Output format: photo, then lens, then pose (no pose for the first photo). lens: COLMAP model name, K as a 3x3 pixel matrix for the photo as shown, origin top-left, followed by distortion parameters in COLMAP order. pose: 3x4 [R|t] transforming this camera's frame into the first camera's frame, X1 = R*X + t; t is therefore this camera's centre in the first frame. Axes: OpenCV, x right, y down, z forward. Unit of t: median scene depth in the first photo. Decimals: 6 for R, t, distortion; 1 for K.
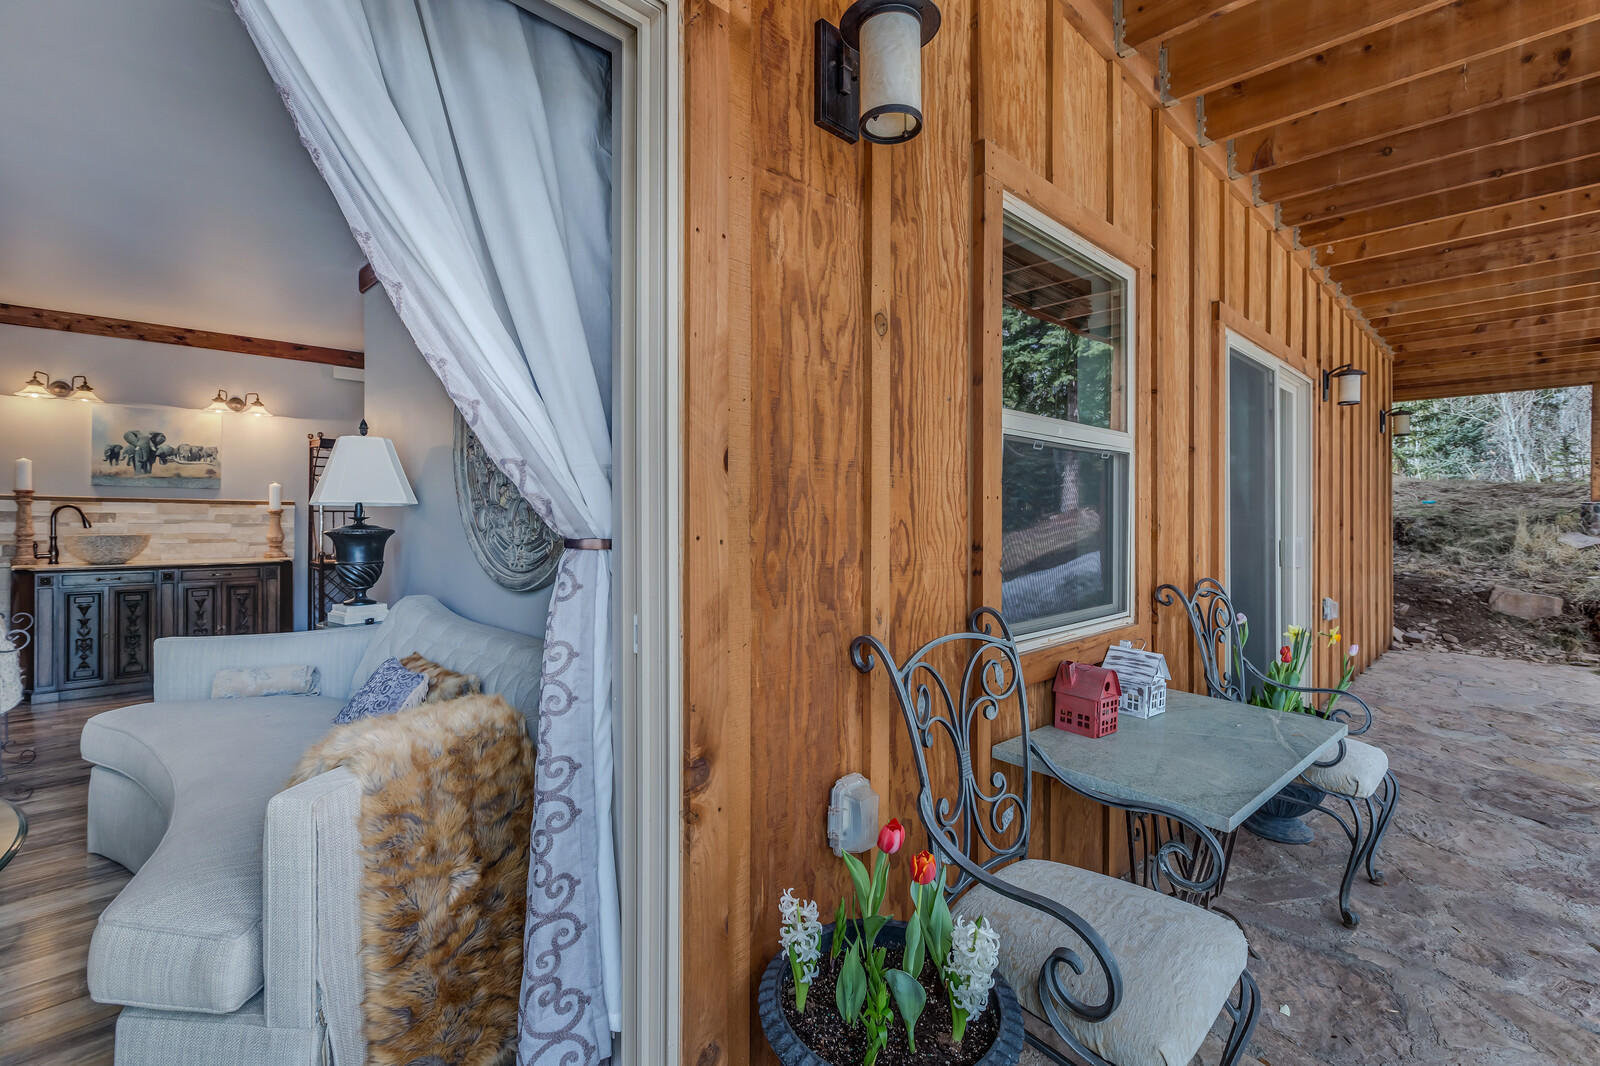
lens RADIAL K [[725.0, 0, 796.5], [0, 725.0, 517.3], [0, 0, 1]] dist [0.001726, -0.003683]
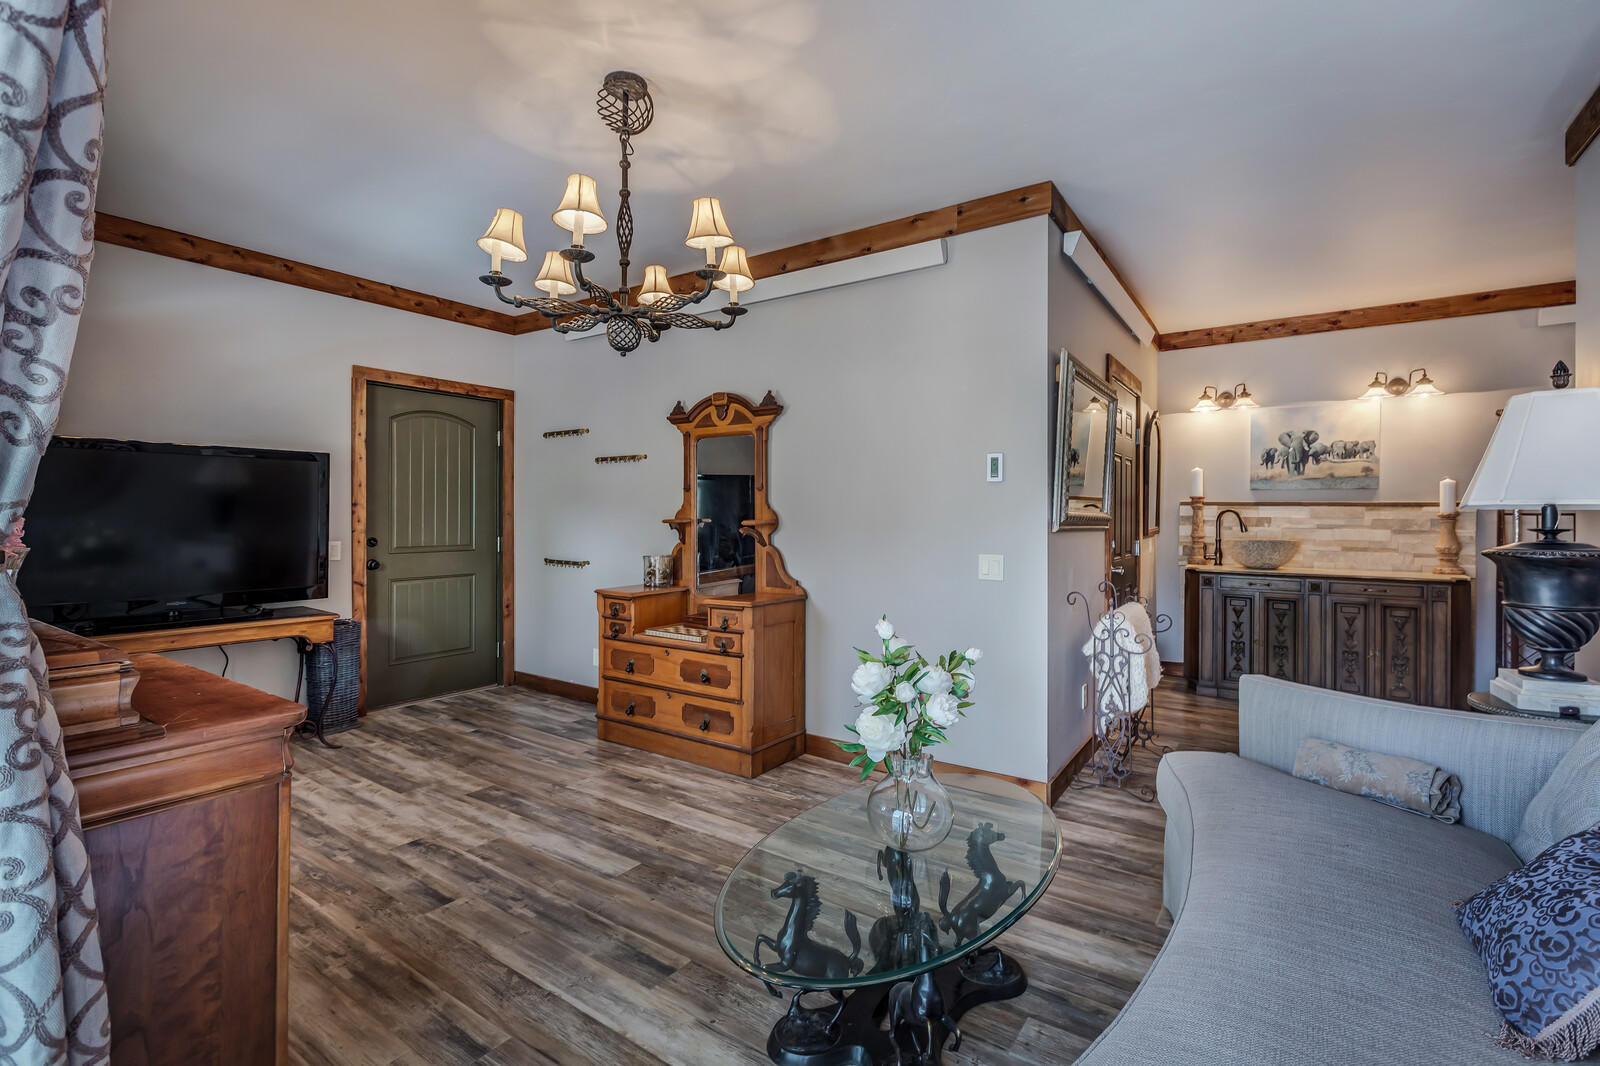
lens RADIAL K [[725.0, 0, 796.5], [0, 725.0, 517.3], [0, 0, 1]] dist [0.001726, -0.003683]
pose [[0.182011, 0.002131, -0.983294, -0.089782], [-0.003437, 0.999993, 0.001531, -0.005146], [0.983291, 0.003101, 0.182017, 0.189160]]
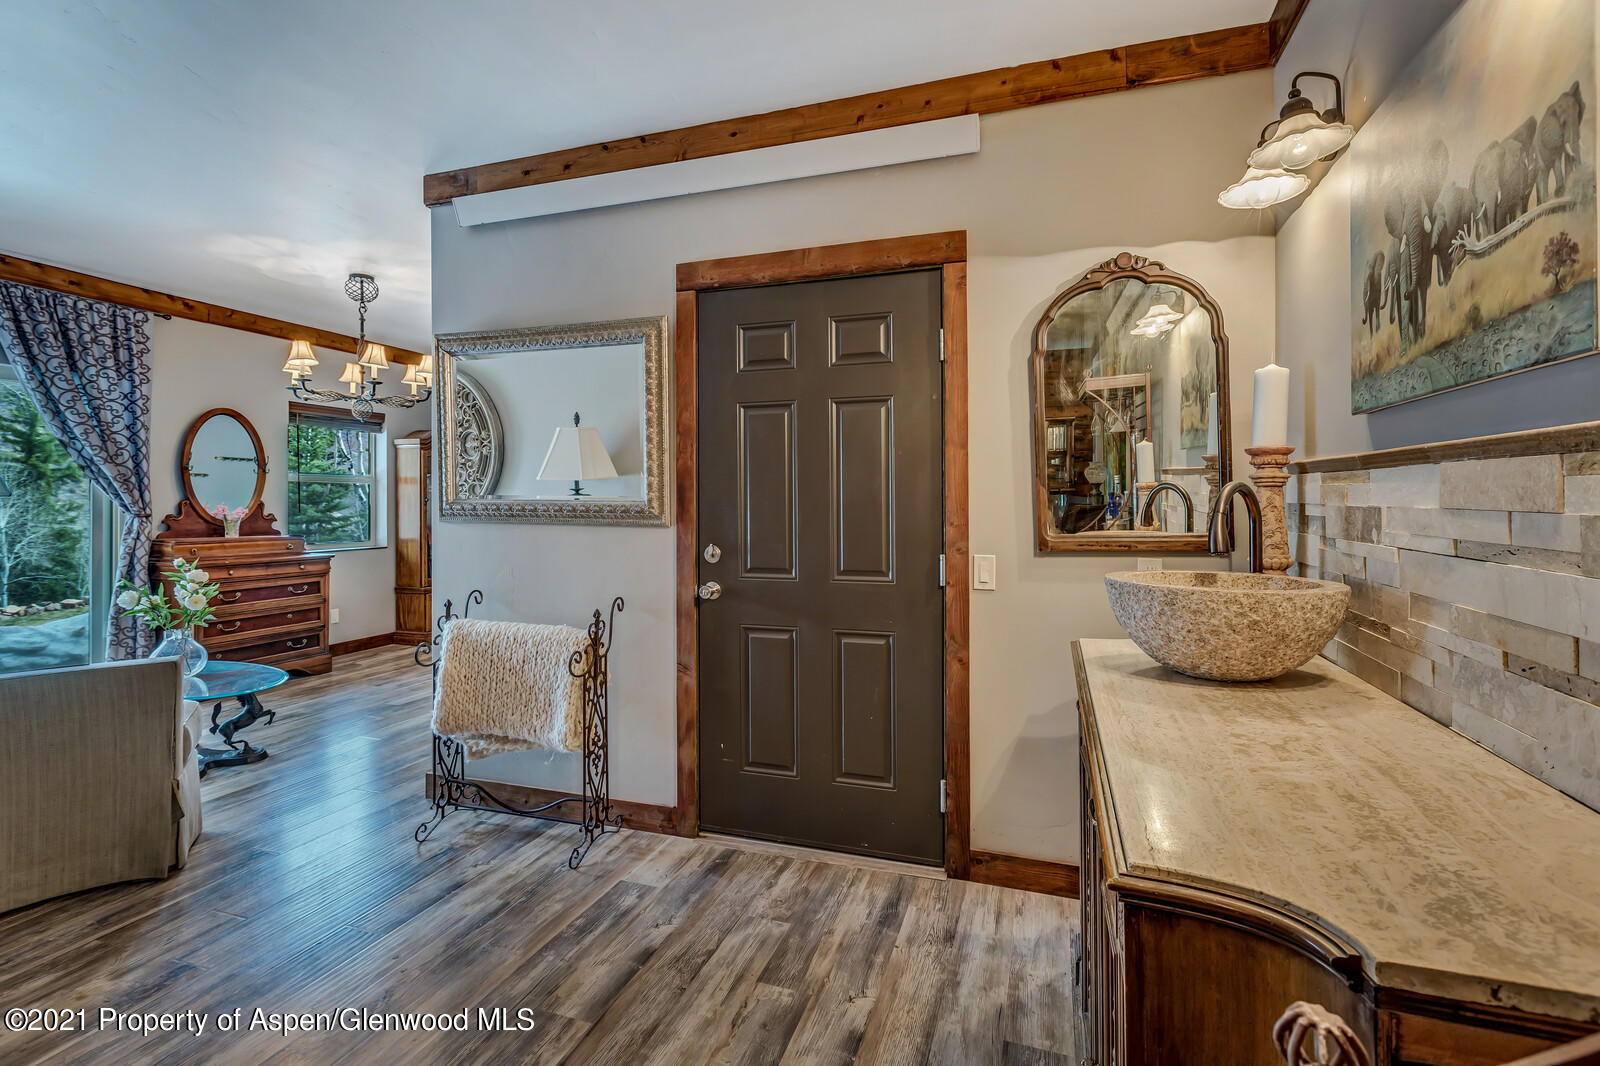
lens RADIAL K [[725.0, 0, 796.5], [0, 725.0, 517.3], [0, 0, 1]] dist [0.001726, -0.003683]
pose [[-0.893777, 0.009478, -0.448412, -0.634782], [0.002580, 0.999869, 0.015991, -0.007683], [0.448505, 0.013135, -0.893684, 1.161134]]
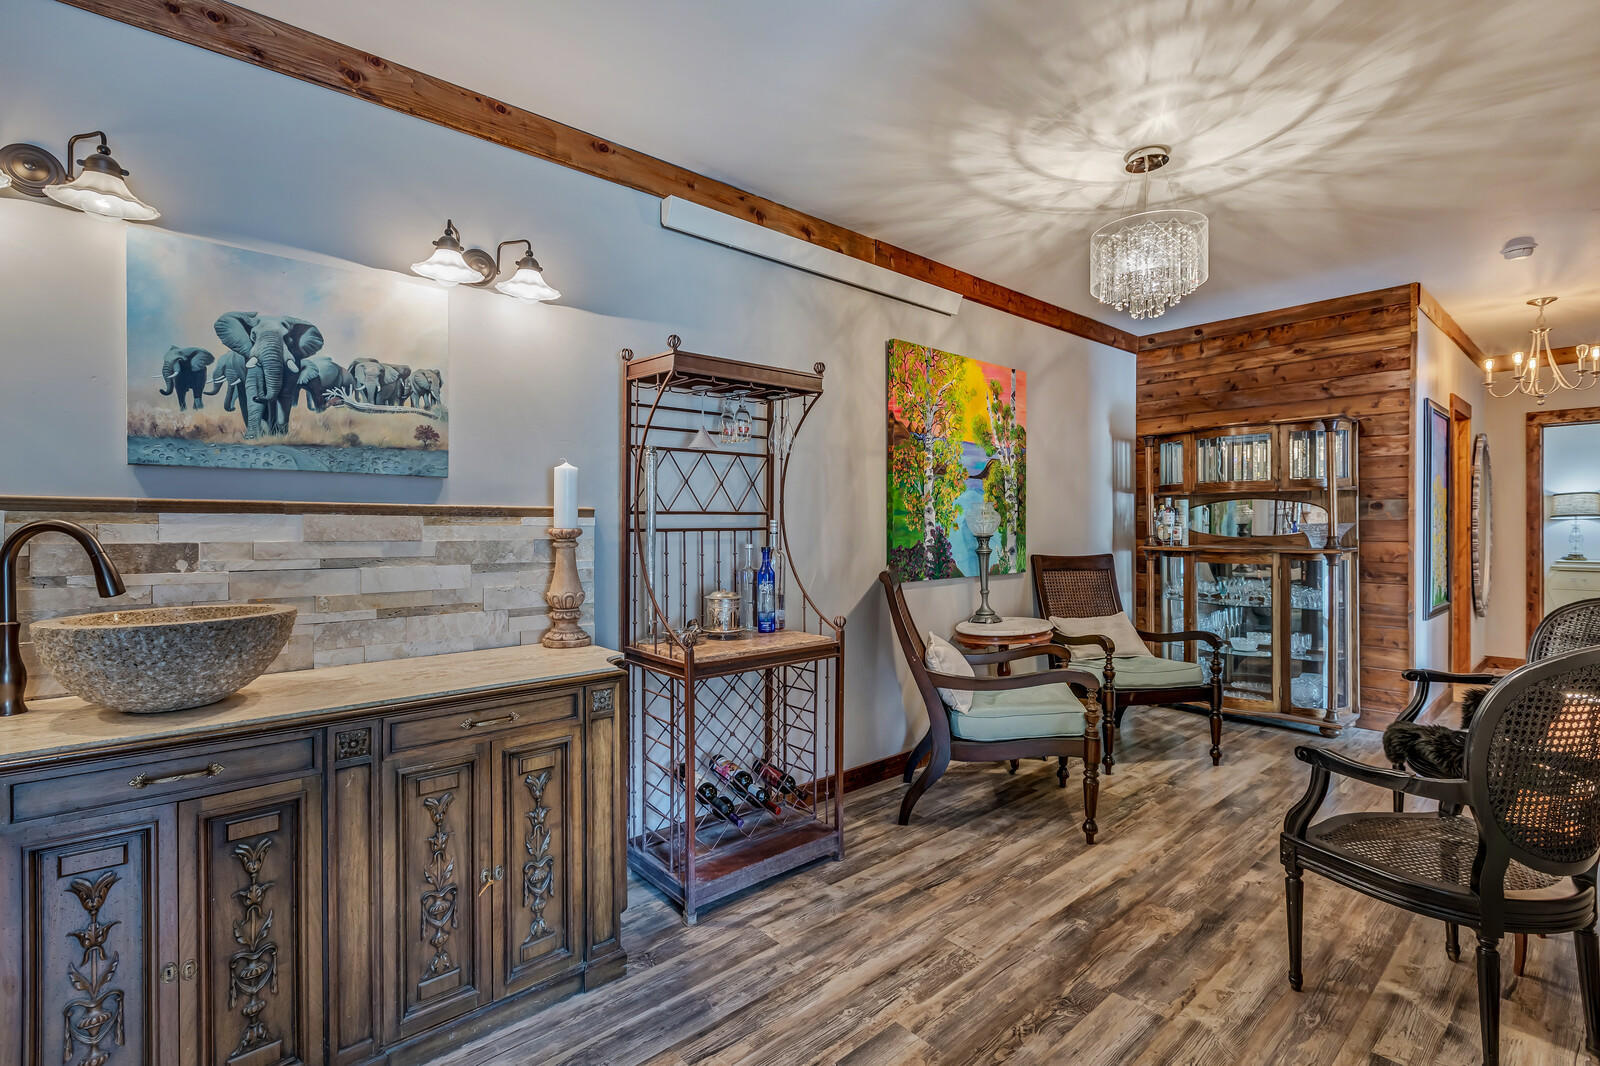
lens RADIAL K [[717.3, 0, 785.4], [0, 717.3, 529.0], [0, 0, 1]] dist [0.002582, -0.000133]
pose [[0.997439, -0.001854, -0.071495, -0.639138], [0.002778, 0.999914, 0.012830, -0.017108], [0.071465, -0.012996, 0.997358, 0.682083]]
